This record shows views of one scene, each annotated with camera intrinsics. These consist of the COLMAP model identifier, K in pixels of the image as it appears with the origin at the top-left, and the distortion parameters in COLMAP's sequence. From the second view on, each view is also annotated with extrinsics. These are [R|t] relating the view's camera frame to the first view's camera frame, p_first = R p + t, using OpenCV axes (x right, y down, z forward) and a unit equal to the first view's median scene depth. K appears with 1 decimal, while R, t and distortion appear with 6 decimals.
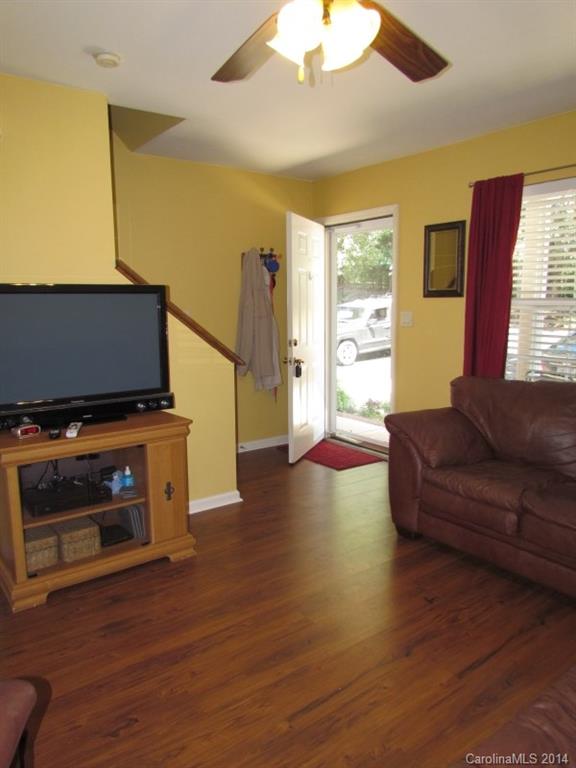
lens RADIAL K [[538.6, 0, 288.0], [0, 538.6, 384.0], [0, 0, 1]] dist [-0.029939, -0.008223]
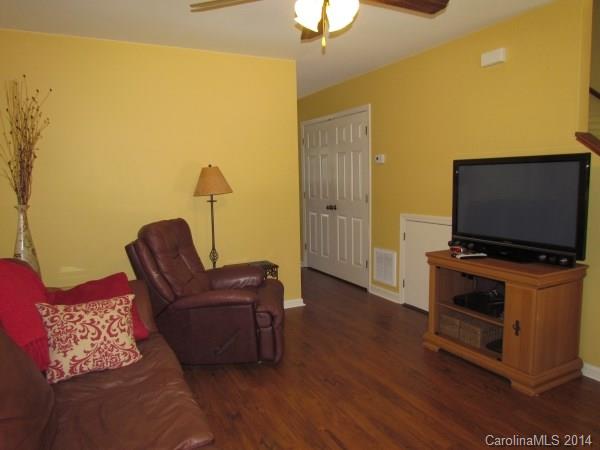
lens RADIAL K [[420.8, 0, 298.0], [0, 420.8, 223.5], [0, 0, 1]] dist [-0.029939, -0.008223]
pose [[-0.169091, 0.121815, -0.978044, 0.591576], [-0.123313, 0.981921, 0.143617, -0.081847], [0.977856, 0.144890, -0.151013, 0.504513]]
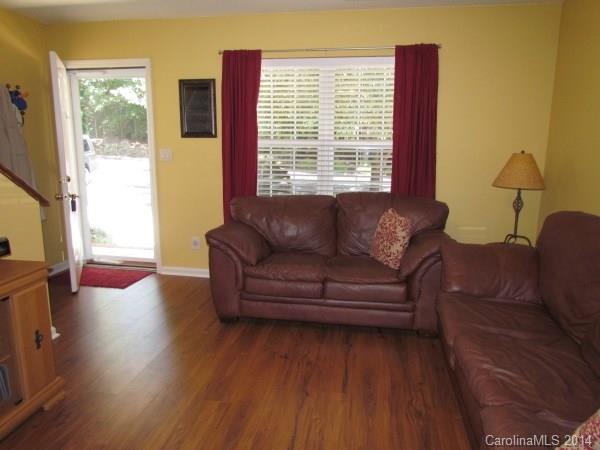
lens RADIAL K [[420.8, 0, 298.0], [0, 420.8, 223.5], [0, 0, 1]] dist [-0.029939, -0.008223]
pose [[0.726026, -0.116871, 0.677663, -0.287952], [0.089206, 0.993132, 0.075705, -0.014105], [-0.681856, 0.005488, 0.731466, 0.122886]]
